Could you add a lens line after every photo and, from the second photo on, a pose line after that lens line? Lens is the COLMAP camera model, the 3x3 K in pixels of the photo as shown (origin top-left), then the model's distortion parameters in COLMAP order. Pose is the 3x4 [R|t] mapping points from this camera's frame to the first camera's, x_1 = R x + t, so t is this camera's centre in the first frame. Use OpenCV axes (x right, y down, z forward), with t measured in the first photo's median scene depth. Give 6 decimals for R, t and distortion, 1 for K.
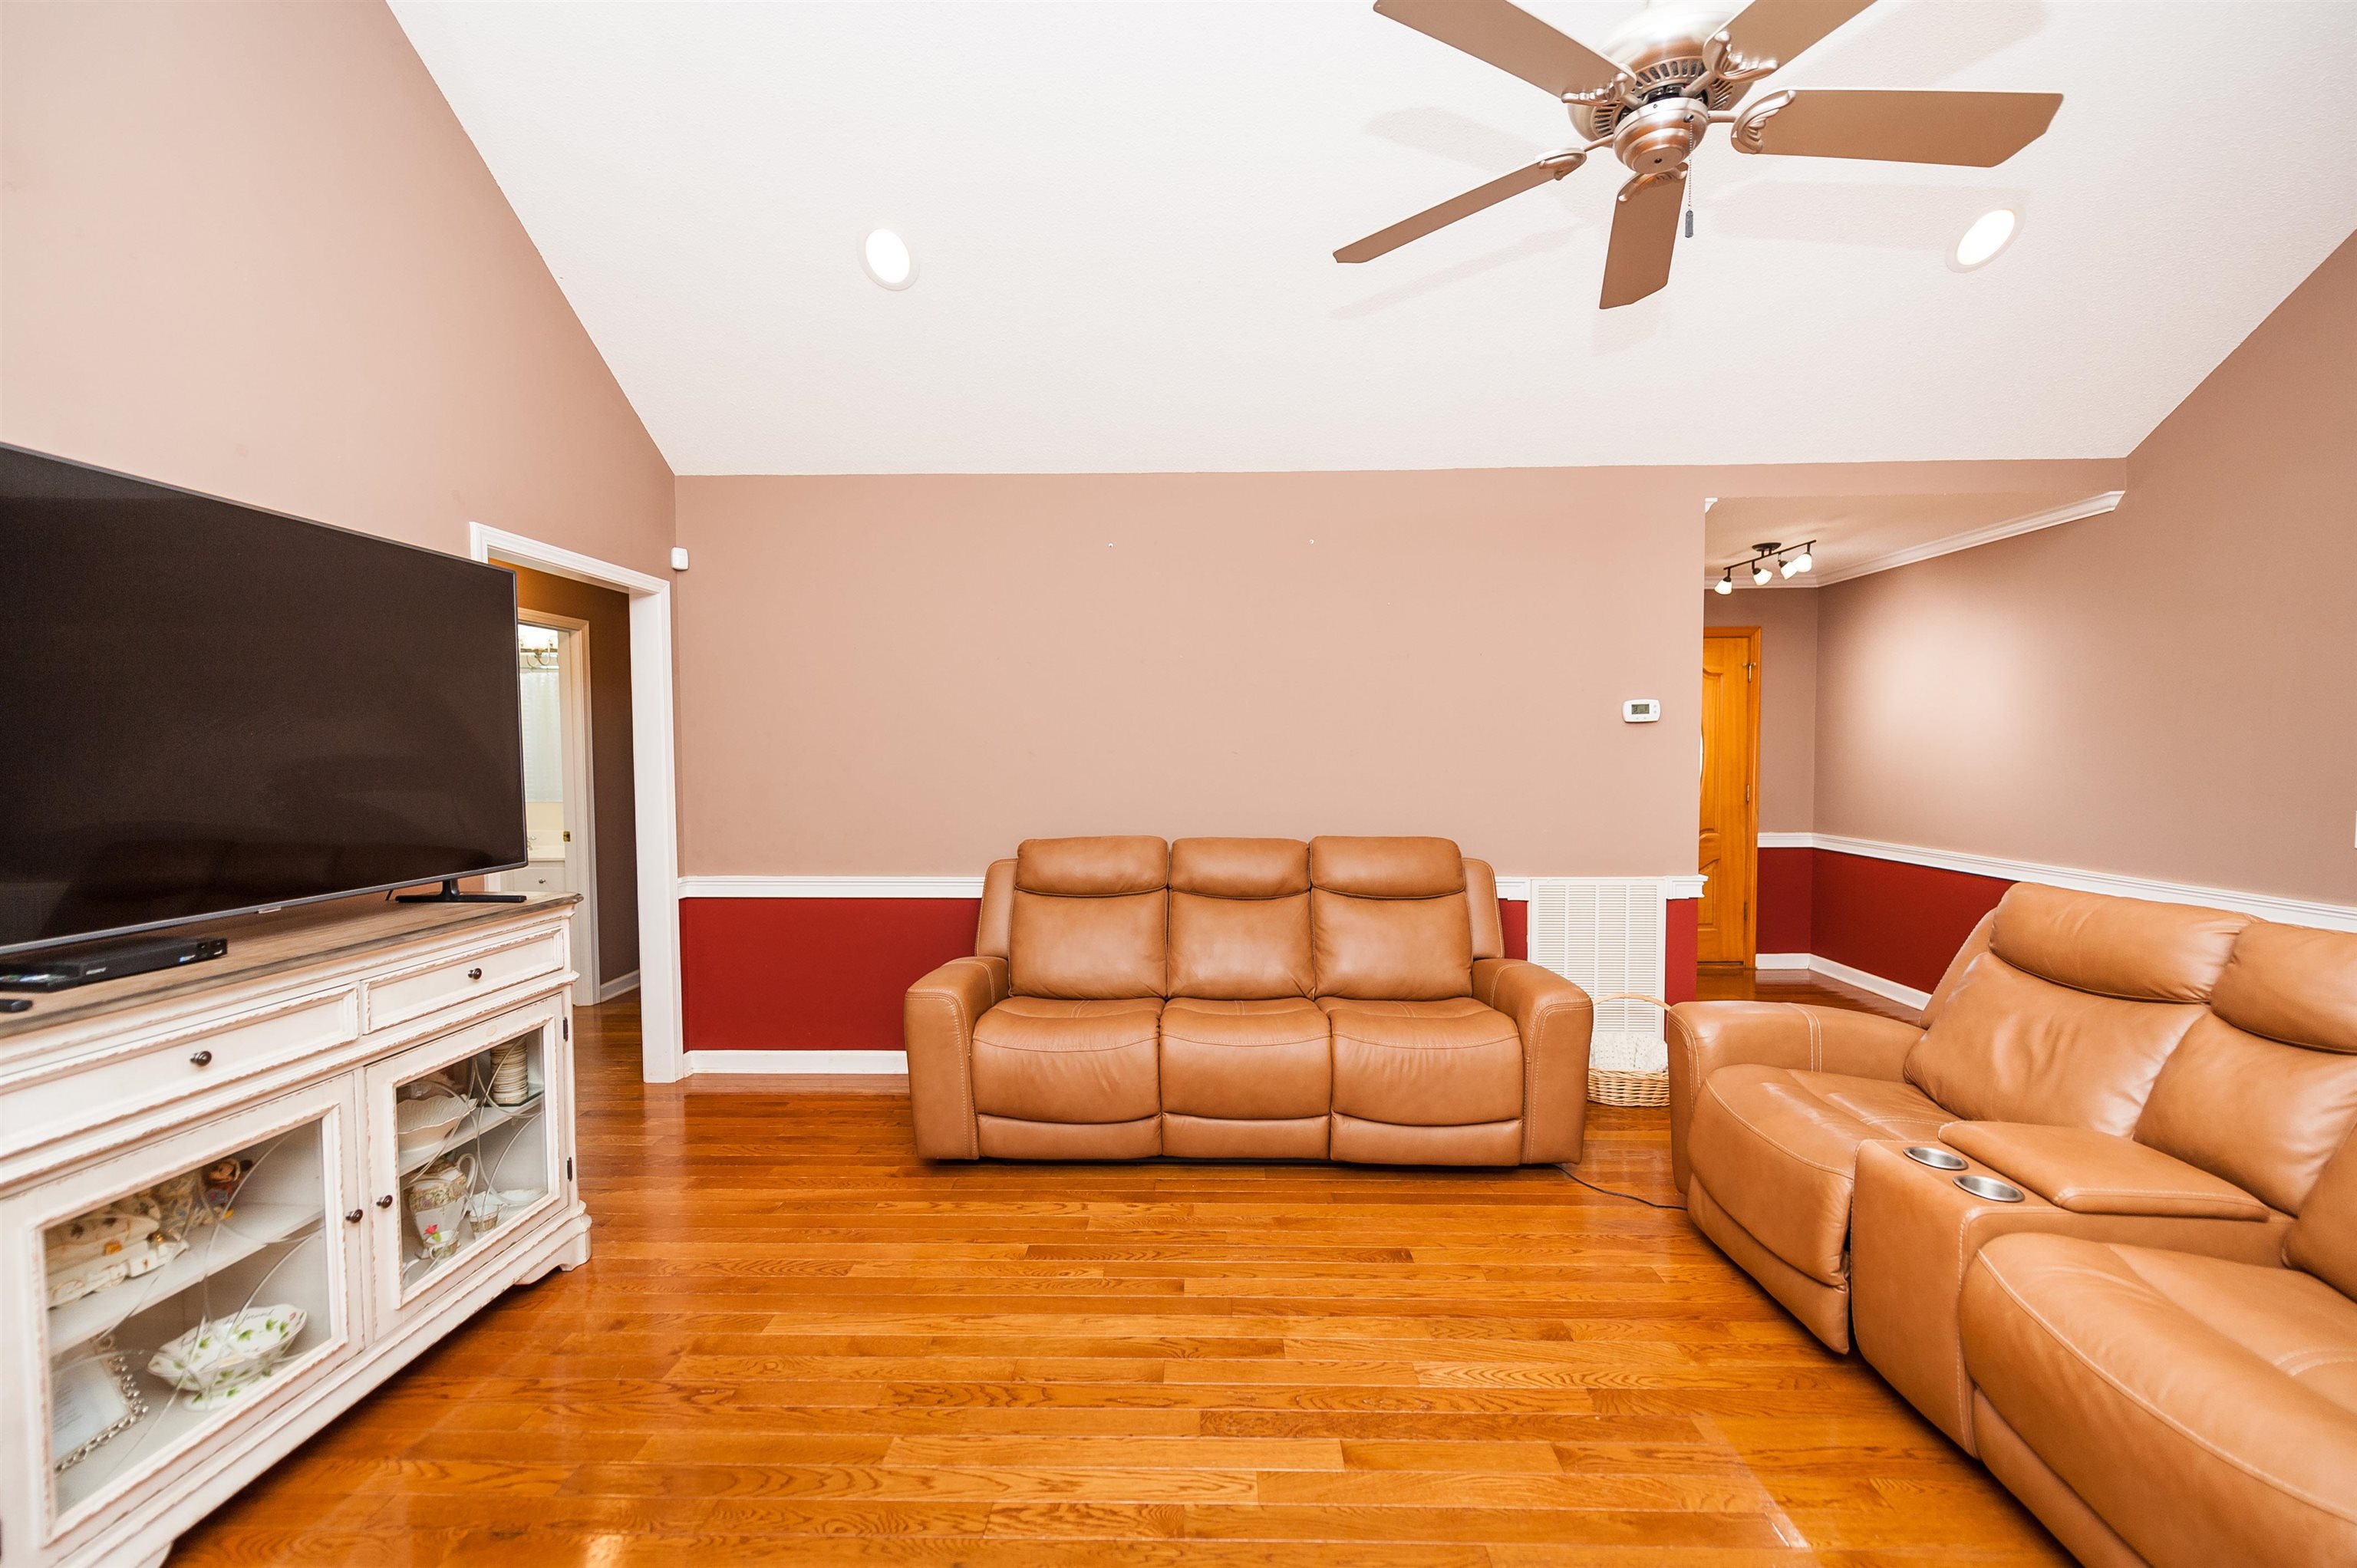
lens RADIAL K [[932.3, 0, 1213.3], [0, 932.3, 778.4], [0, 0, 1]] dist [0.000444, -0.003672]
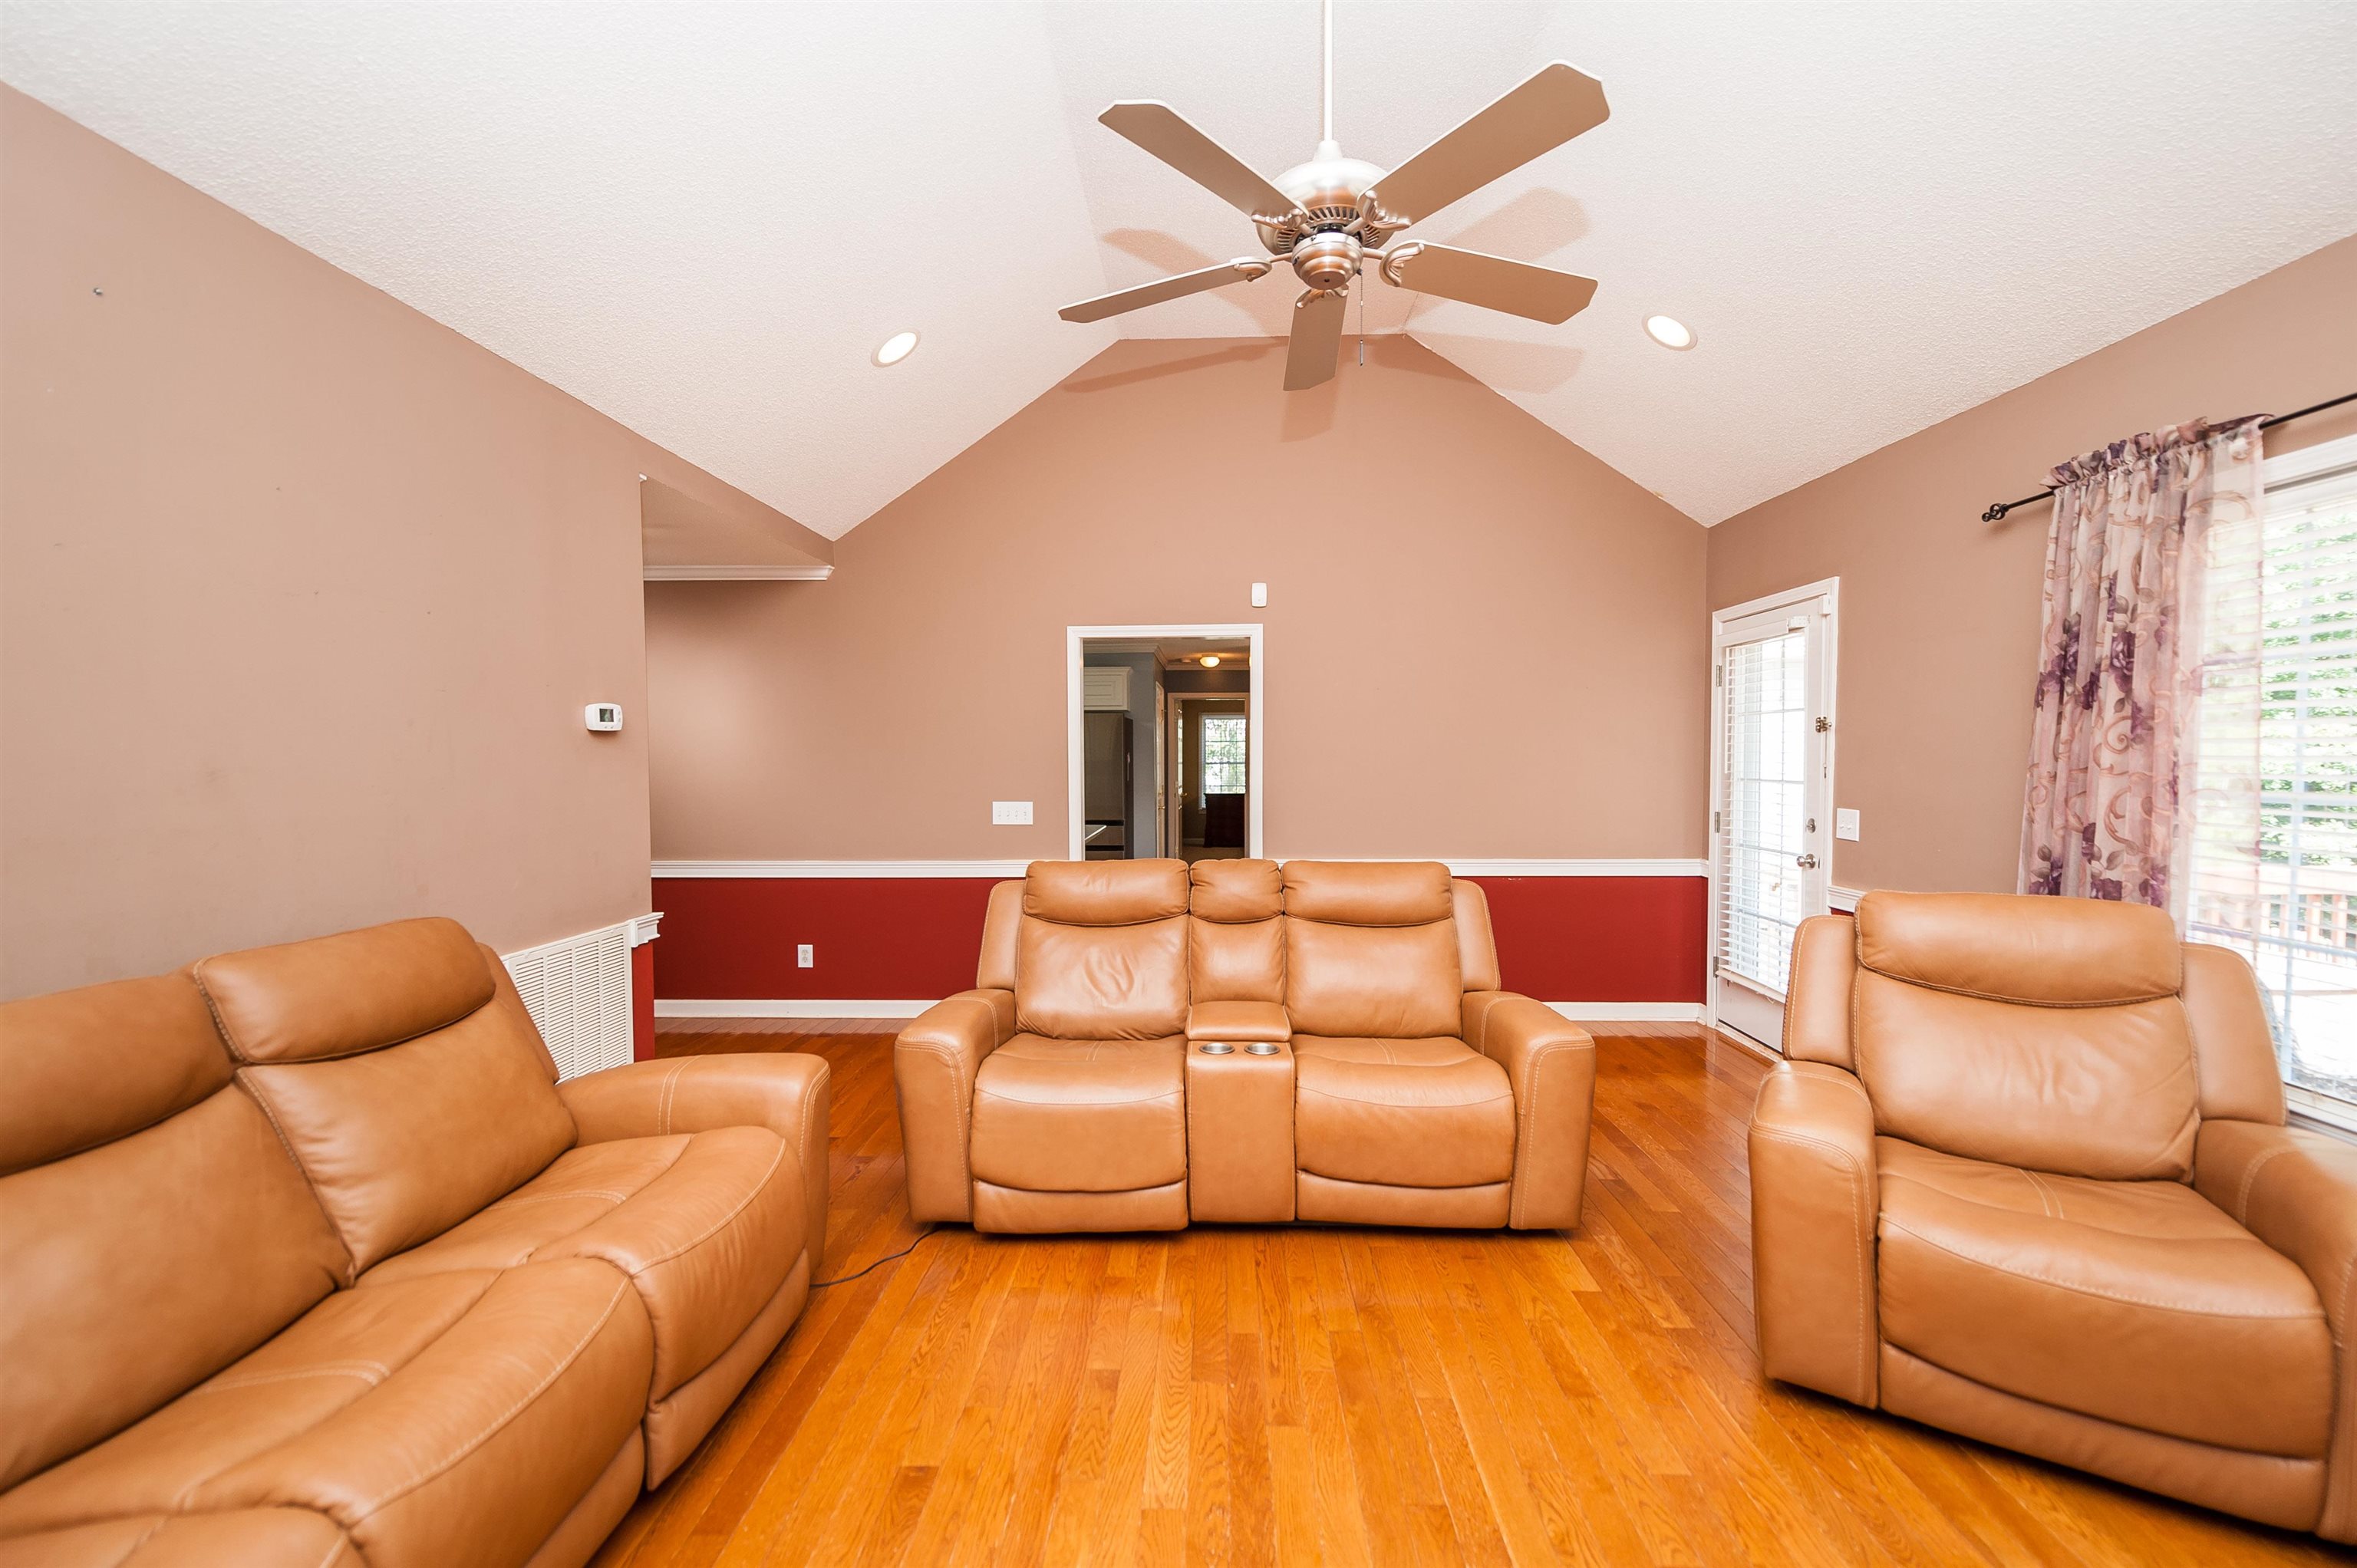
lens RADIAL K [[936.2, 0, 1178.5], [0, 936.2, 784.0], [0, 0, 1]] dist [0.010660, -0.003626]
pose [[0.037028, -0.021112, 0.999091, -0.551026], [0.038172, 0.999077, 0.019697, -0.022867], [-0.998585, 0.037408, 0.037800, 0.838457]]
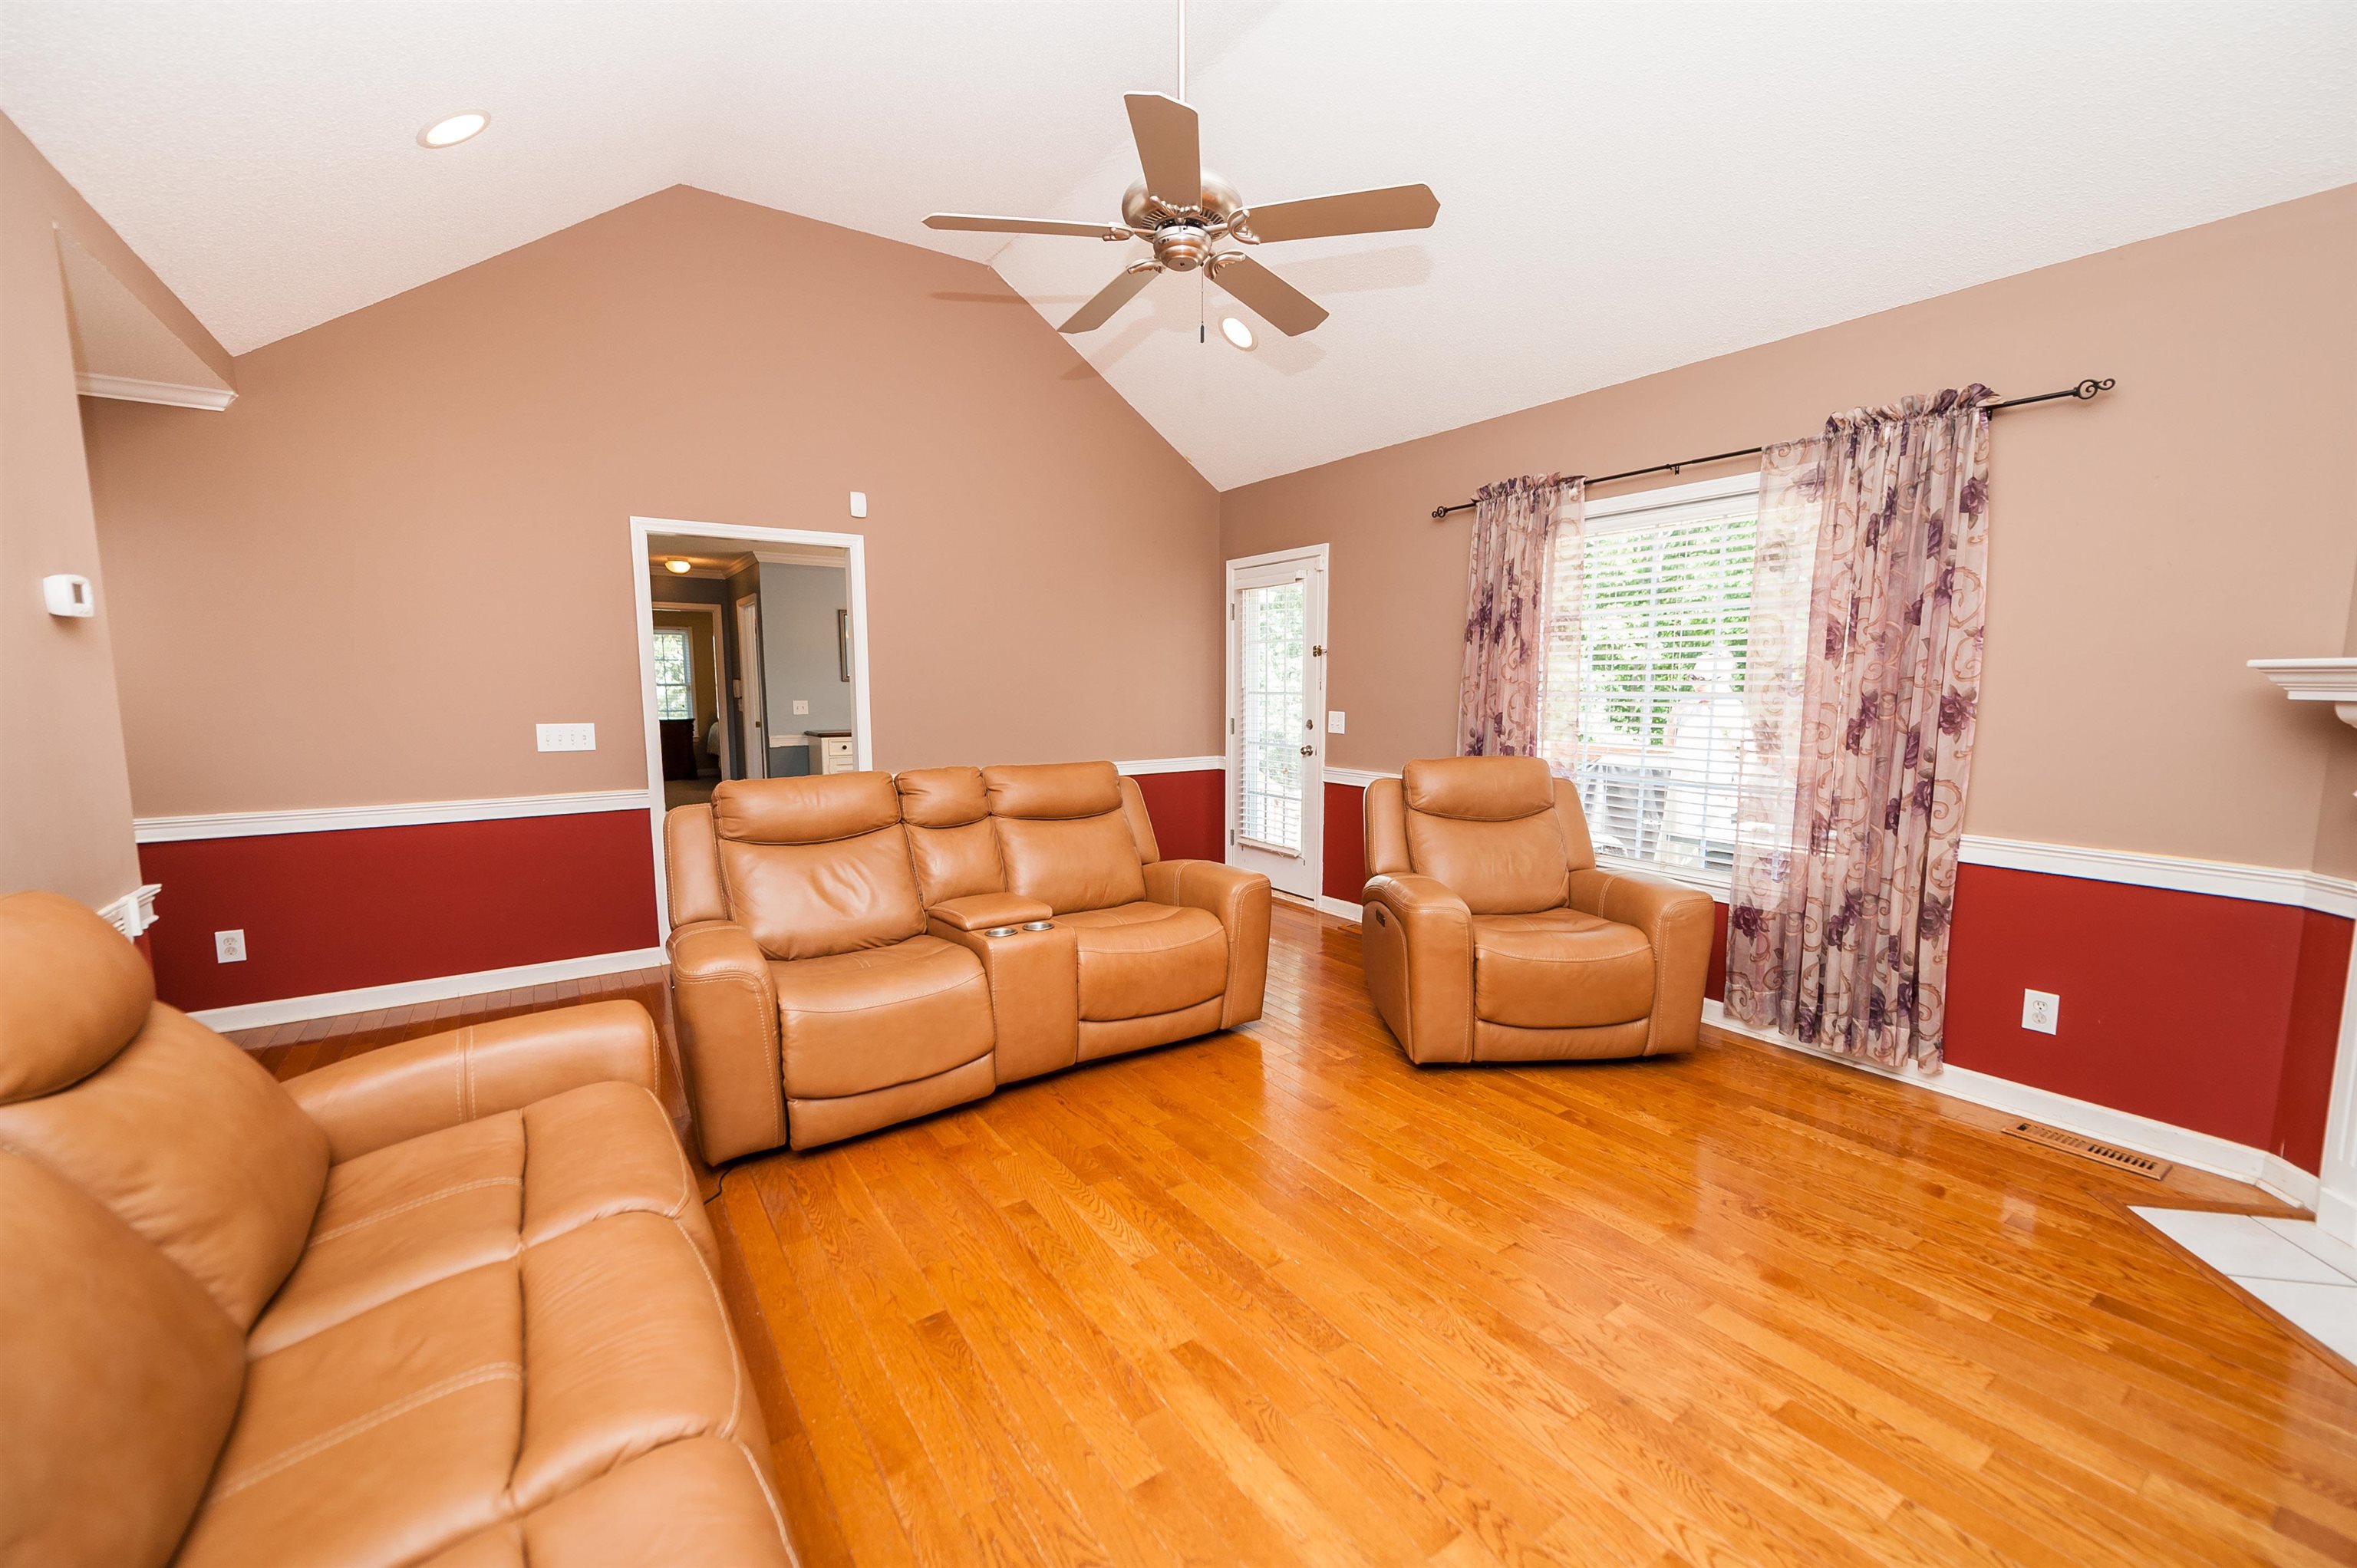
lens RADIAL K [[936.2, 0, 1178.5], [0, 936.2, 784.0], [0, 0, 1]] dist [0.010660, -0.003626]
pose [[-0.557048, -0.082589, 0.826363, -0.575350], [0.034217, 0.991915, 0.122201, -0.020422], [-0.829775, 0.096348, -0.549718, 1.354108]]
